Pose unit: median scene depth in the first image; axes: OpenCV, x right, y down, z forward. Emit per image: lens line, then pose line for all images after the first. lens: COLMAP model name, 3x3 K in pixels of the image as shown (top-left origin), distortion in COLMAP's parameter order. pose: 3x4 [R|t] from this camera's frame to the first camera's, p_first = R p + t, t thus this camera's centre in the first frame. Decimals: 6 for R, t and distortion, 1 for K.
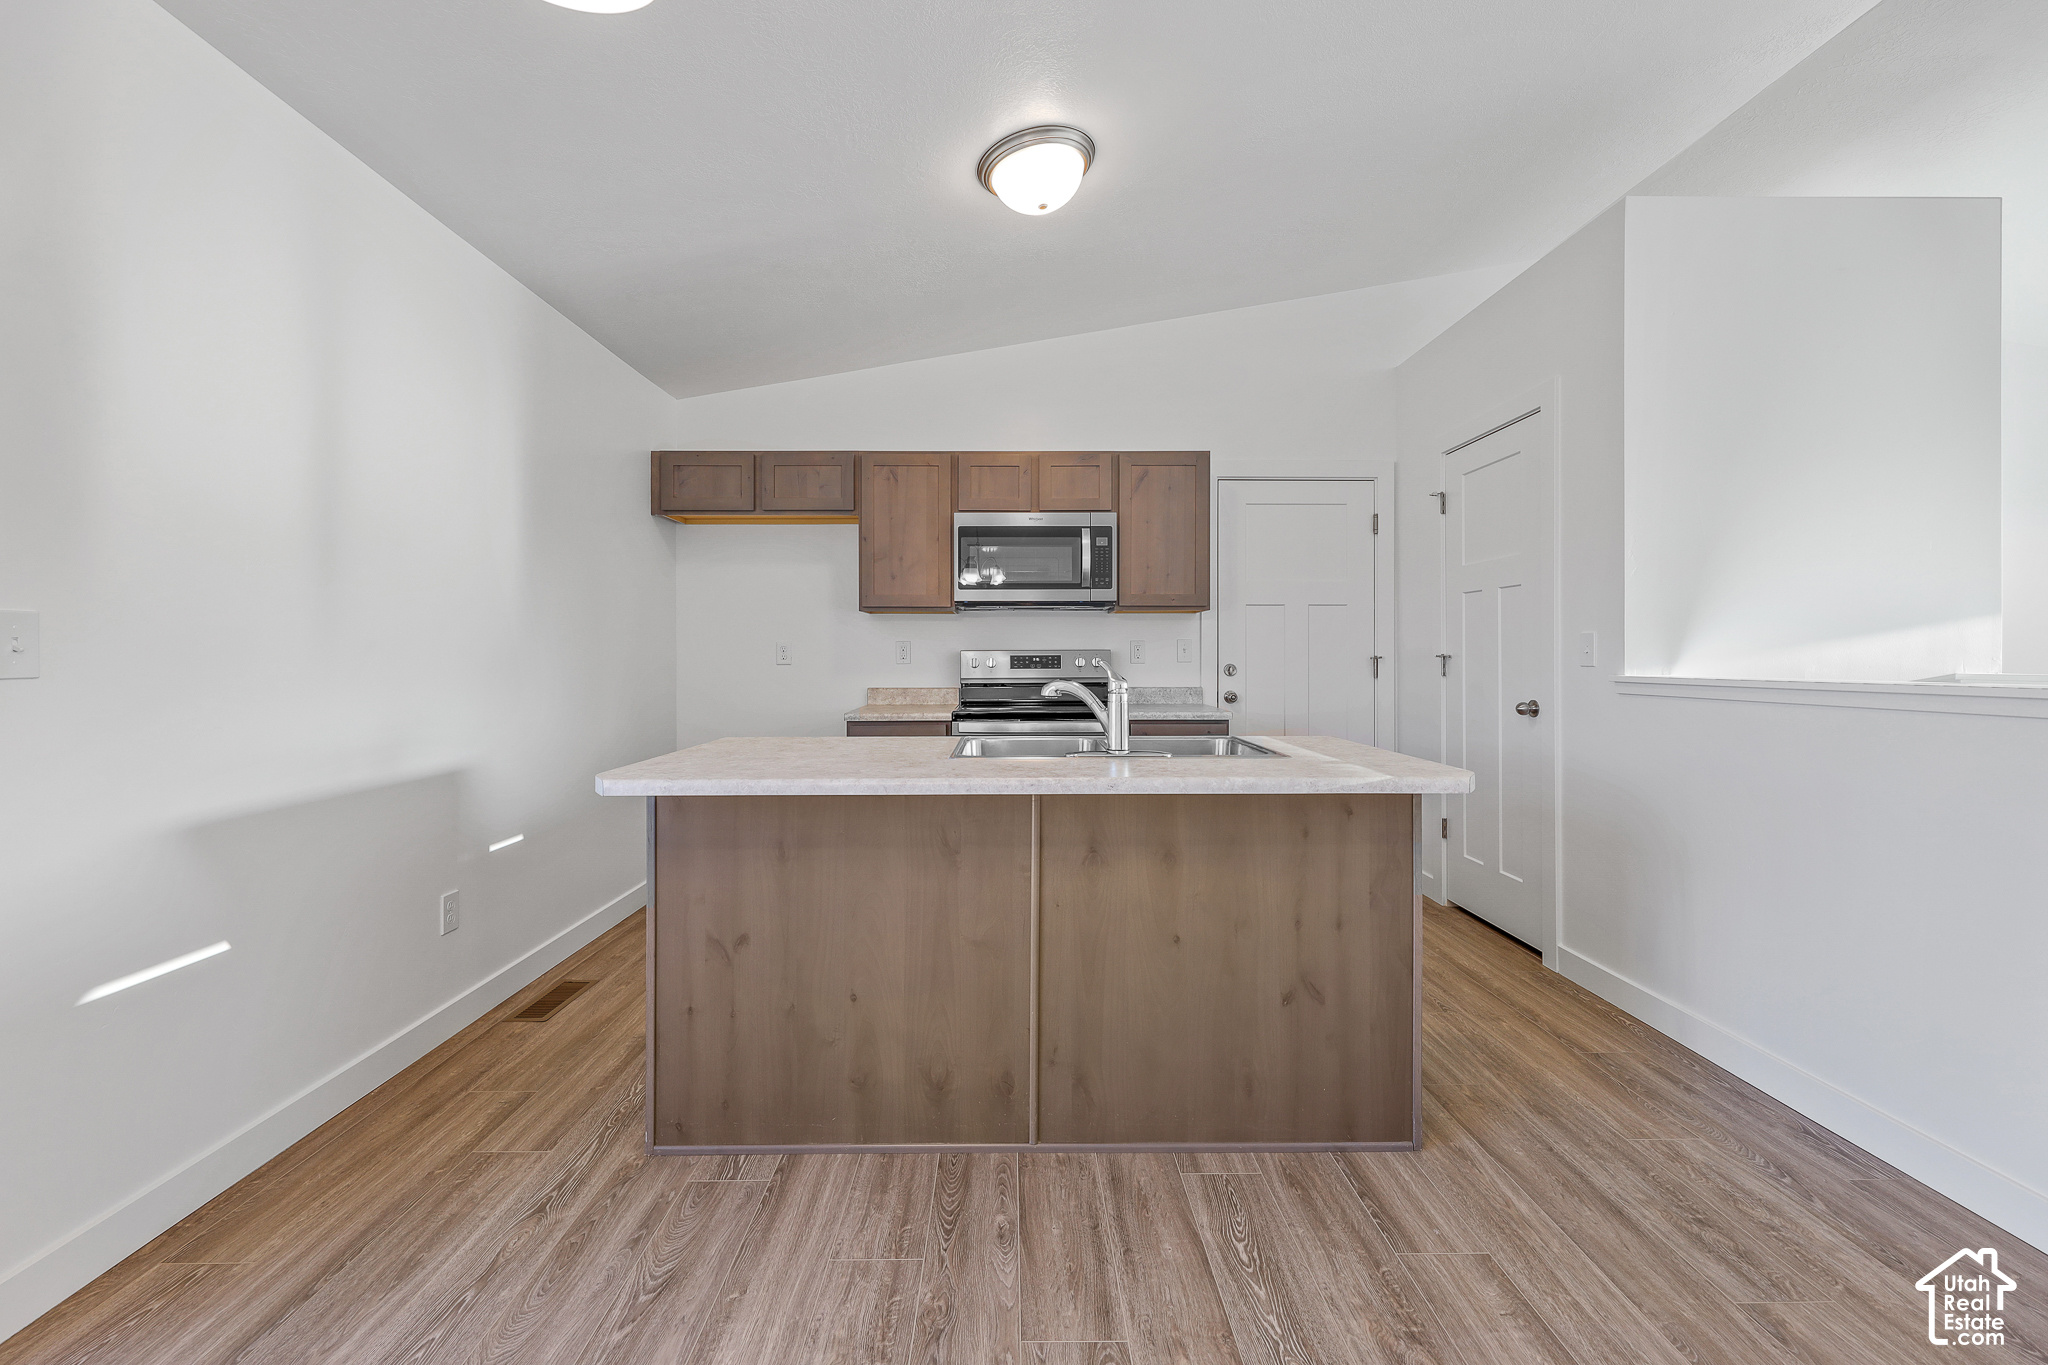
lens RADIAL K [[838.3, 0, 1020.4], [0, 838.3, 657.5], [0, 0, 1]] dist [-0.000256, -0.000237]
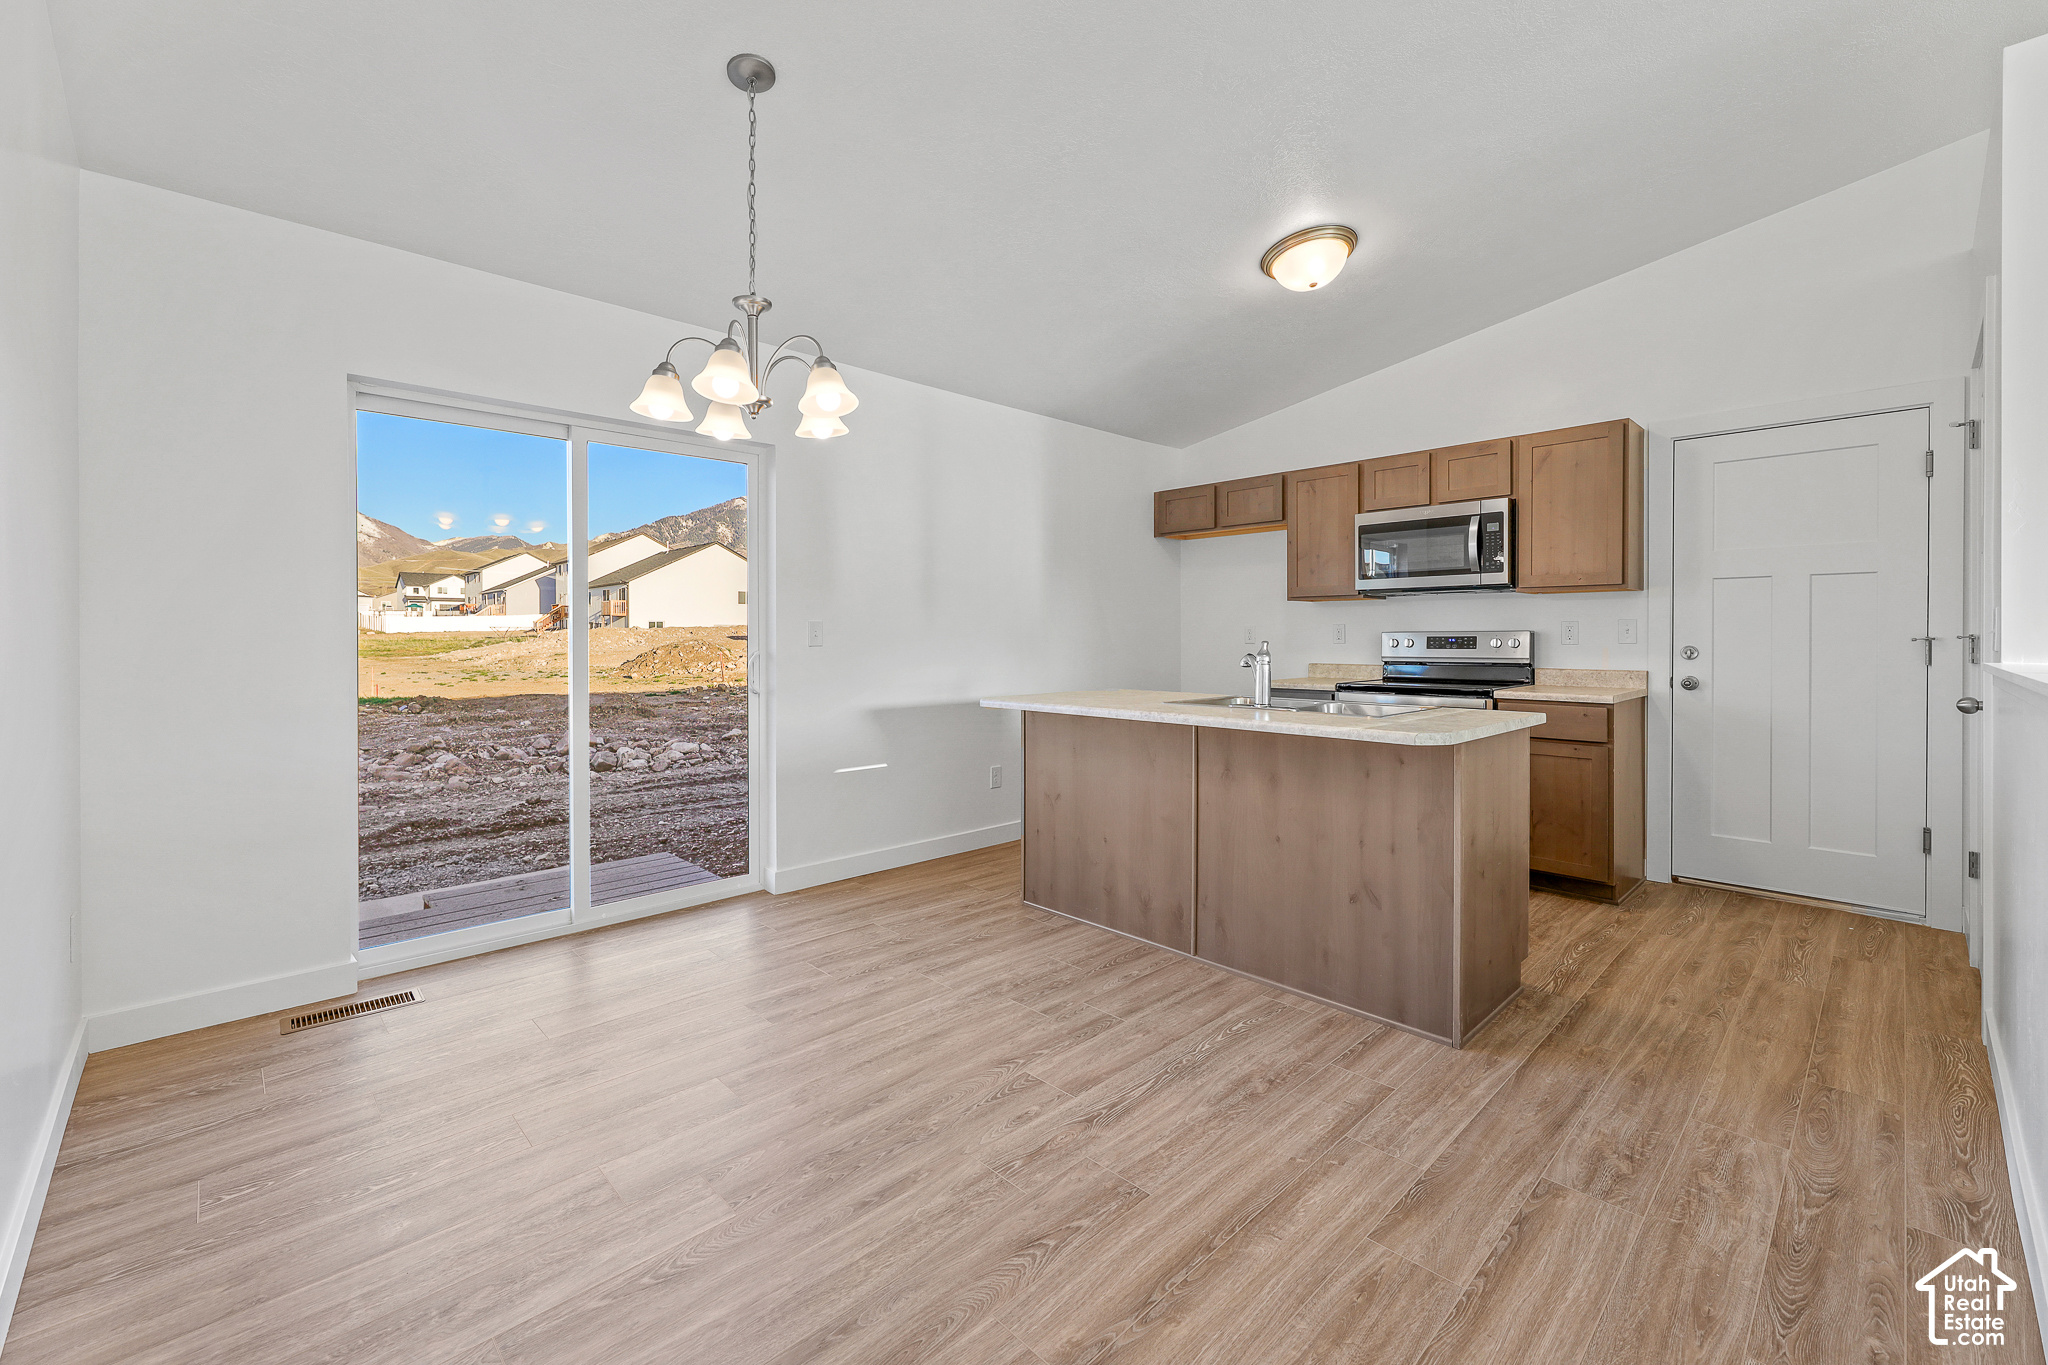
lens RADIAL K [[844.3, 0, 1033.7], [0, 844.3, 643.2], [0, 0, 1]] dist [-0.000407, -0.000196]
pose [[0.689766, 0.006536, -0.724003, 0.666965], [-0.000551, 0.999964, 0.008502, -0.003804], [0.724032, -0.005465, 0.689745, -0.198084]]
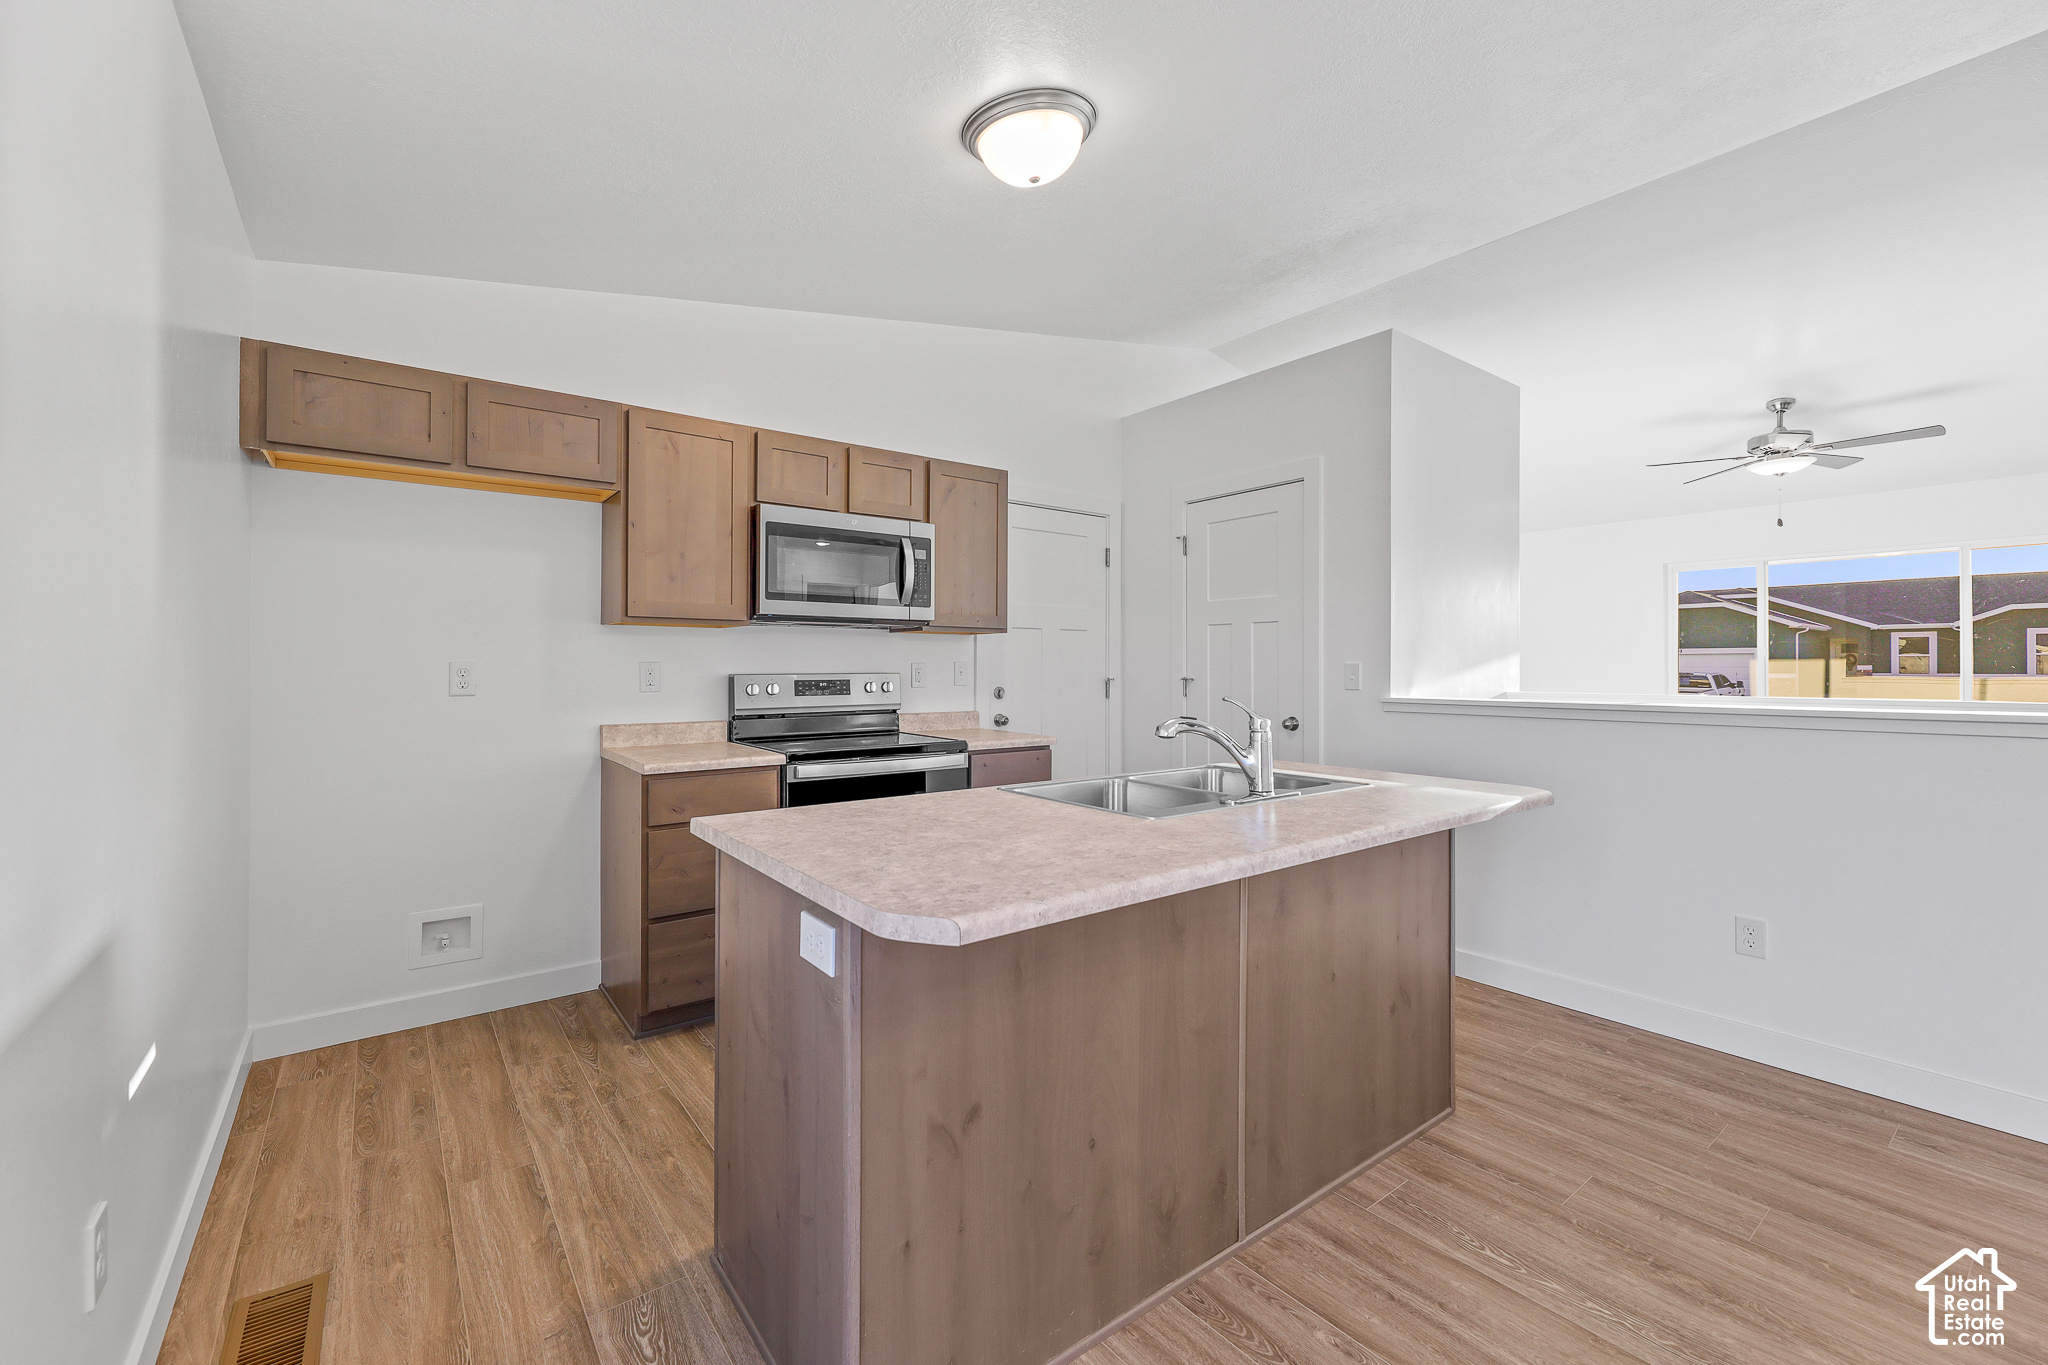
lens RADIAL K [[838.8, 0, 1017.7], [0, 838.8, 664.7], [0, 0, 1]] dist [-0.000910, -0.000371]
pose [[0.804721, 0.003854, 0.593640, -0.511085], [-0.001861, 0.999990, -0.003969, -0.022937], [-0.593650, 0.002089, 0.804721, 0.299569]]
